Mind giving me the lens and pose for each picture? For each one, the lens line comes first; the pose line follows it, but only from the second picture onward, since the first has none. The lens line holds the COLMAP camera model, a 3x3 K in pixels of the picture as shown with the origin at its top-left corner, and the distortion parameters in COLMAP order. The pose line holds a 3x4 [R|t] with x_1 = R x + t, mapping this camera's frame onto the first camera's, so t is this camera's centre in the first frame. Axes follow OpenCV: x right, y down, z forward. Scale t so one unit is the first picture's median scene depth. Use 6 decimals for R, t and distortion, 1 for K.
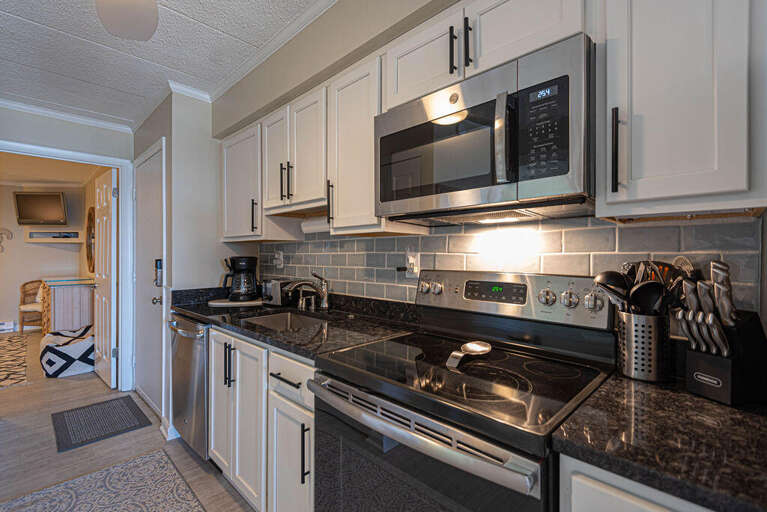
lens RADIAL K [[348.2, 0, 384.4], [0, 348.2, 254.1], [0, 0, 1]] dist [0.017463, -0.008428]
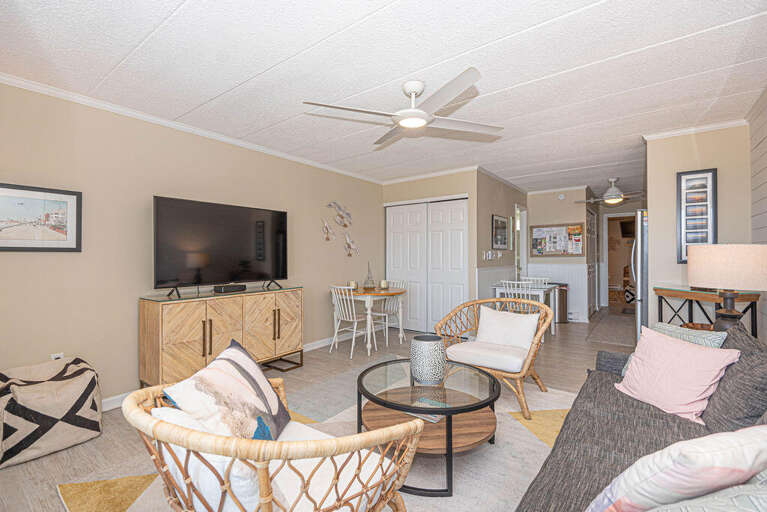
lens RADIAL K [[348.2, 0, 381.1], [0, 348.2, 256.3], [0, 0, 1]] dist [0.017463, -0.008428]
pose [[0.121719, 0.000370, -0.992565, 1.851191], [0.009515, 0.999954, 0.001539, 0.018604], [0.992519, -0.009631, 0.121710, -1.457854]]
